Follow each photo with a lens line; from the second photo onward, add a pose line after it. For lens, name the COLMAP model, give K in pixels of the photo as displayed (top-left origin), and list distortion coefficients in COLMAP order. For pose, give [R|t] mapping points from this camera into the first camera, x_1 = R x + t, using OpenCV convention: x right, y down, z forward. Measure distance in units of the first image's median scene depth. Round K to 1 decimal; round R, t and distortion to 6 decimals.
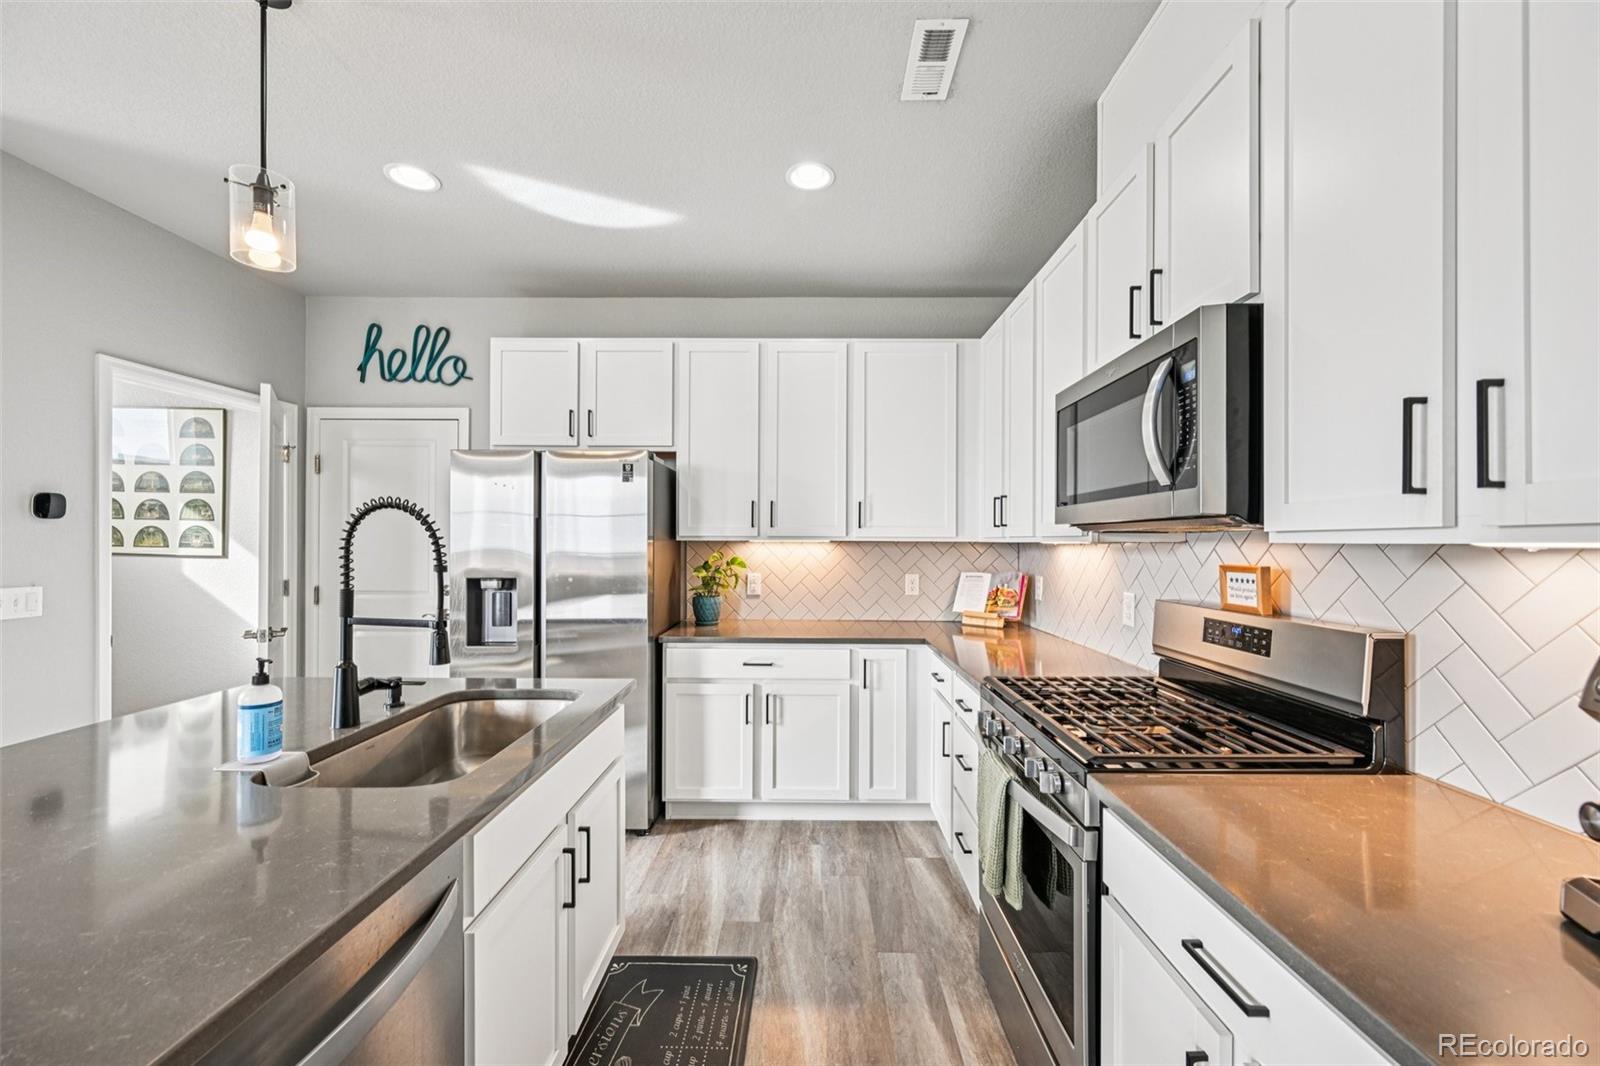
lens RADIAL K [[622.4, 0, 812.9], [0, 622.4, 539.7], [0, 0, 1]] dist [0.002133, 0.000506]
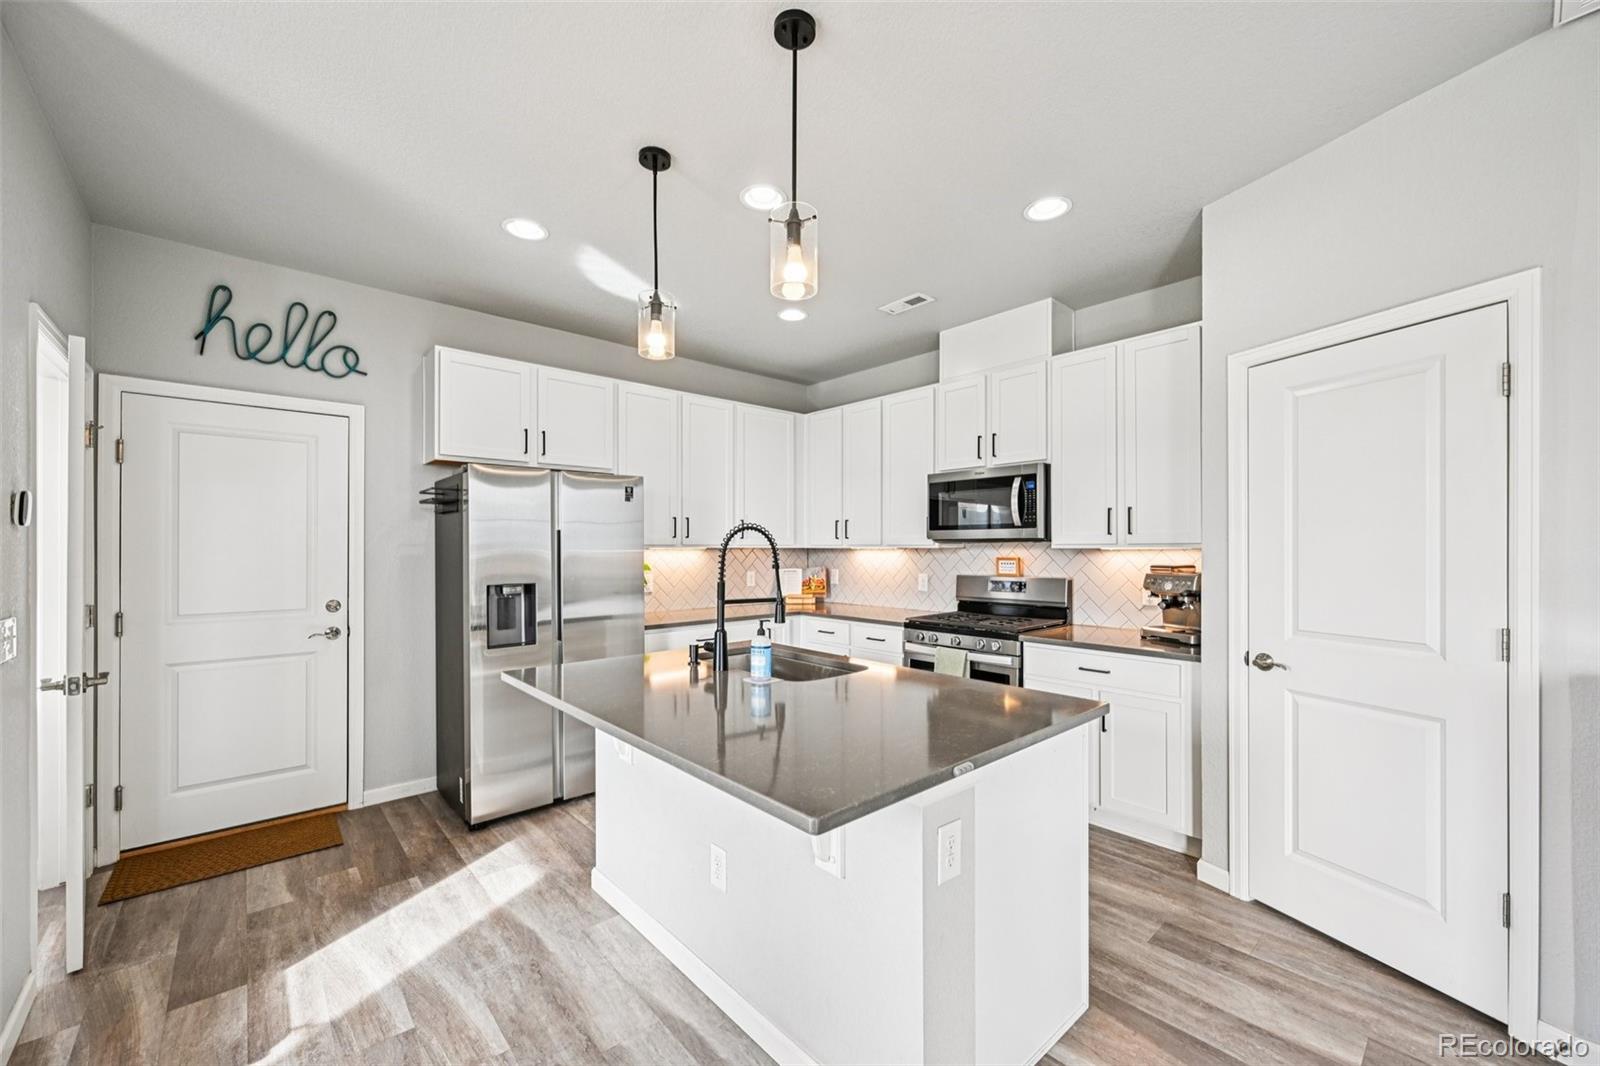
lens RADIAL K [[622.4, 0, 811.4], [0, 622.4, 548.3], [0, 0, 1]] dist [0.002133, 0.000506]
pose [[0.737562, -0.007672, 0.675236, -0.743680], [0.002469, 0.999959, 0.008666, -0.008456], [-0.675275, -0.004725, 0.737551, -0.134670]]
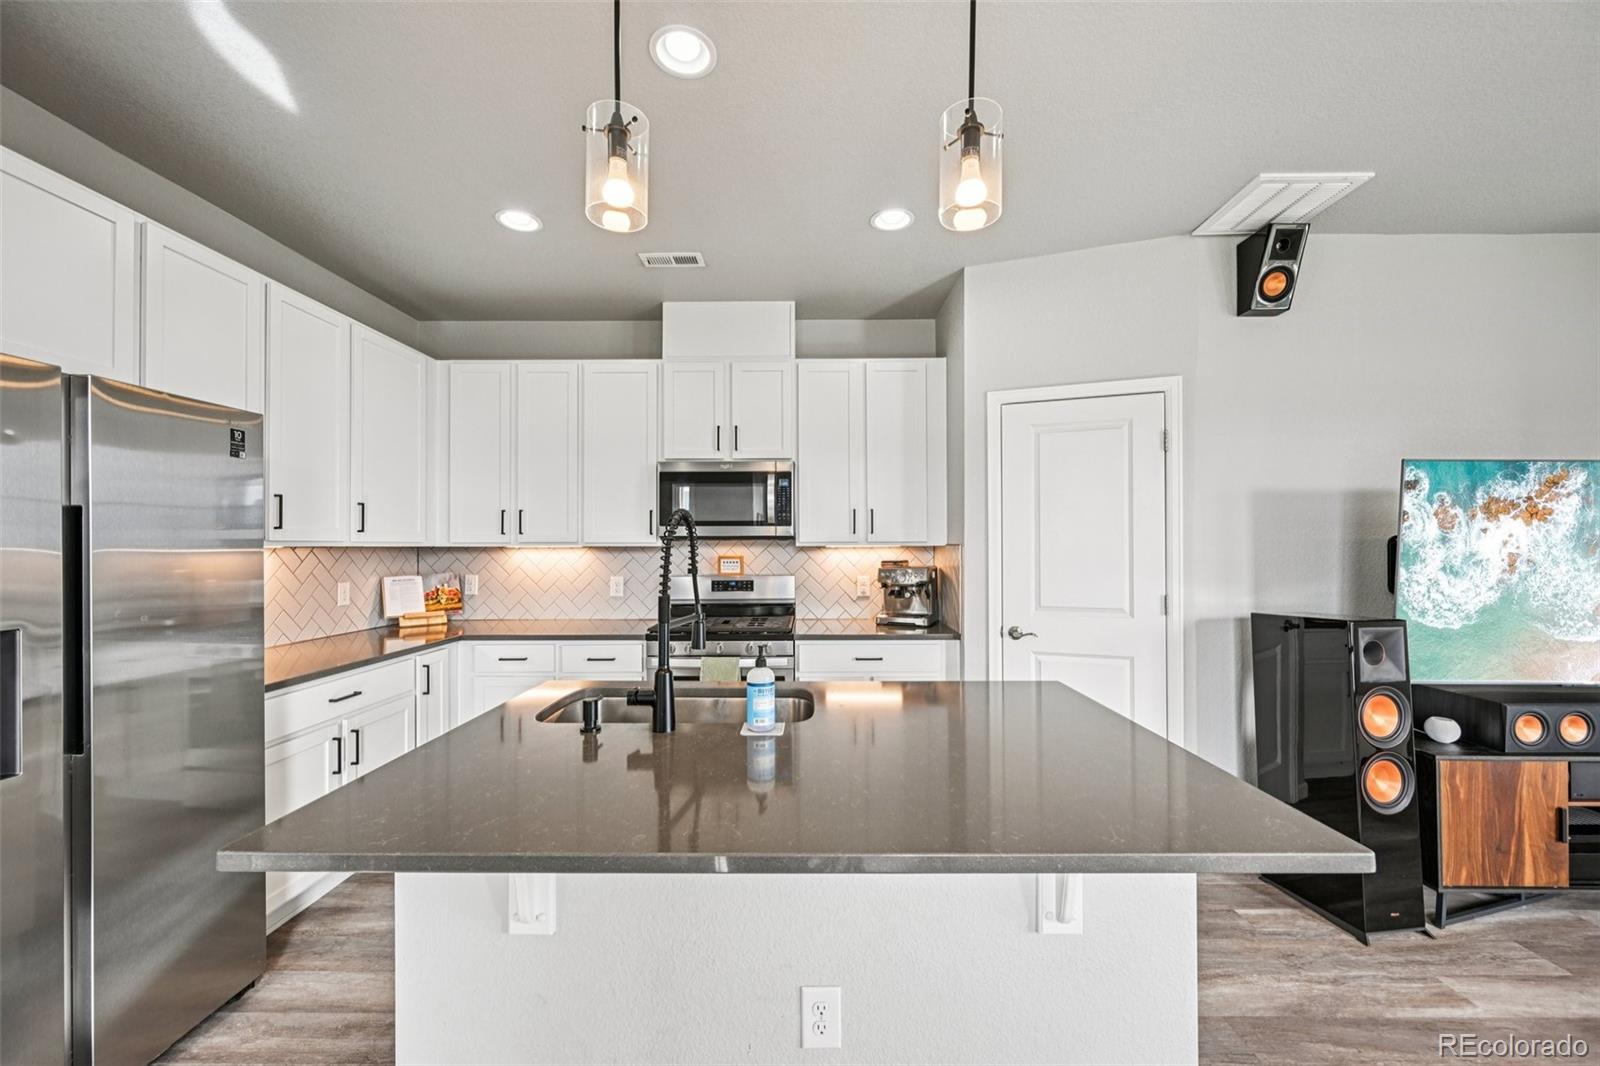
lens RADIAL K [[622.4, 0, 800.7], [0, 622.4, 544.4], [0, 0, 1]] dist [0.002133, 0.000506]
pose [[0.010799, -0.003909, 0.999934, -0.809403], [-0.002211, 0.999990, 0.003933, -0.005862], [-0.999939, -0.002254, 0.010790, 0.347924]]
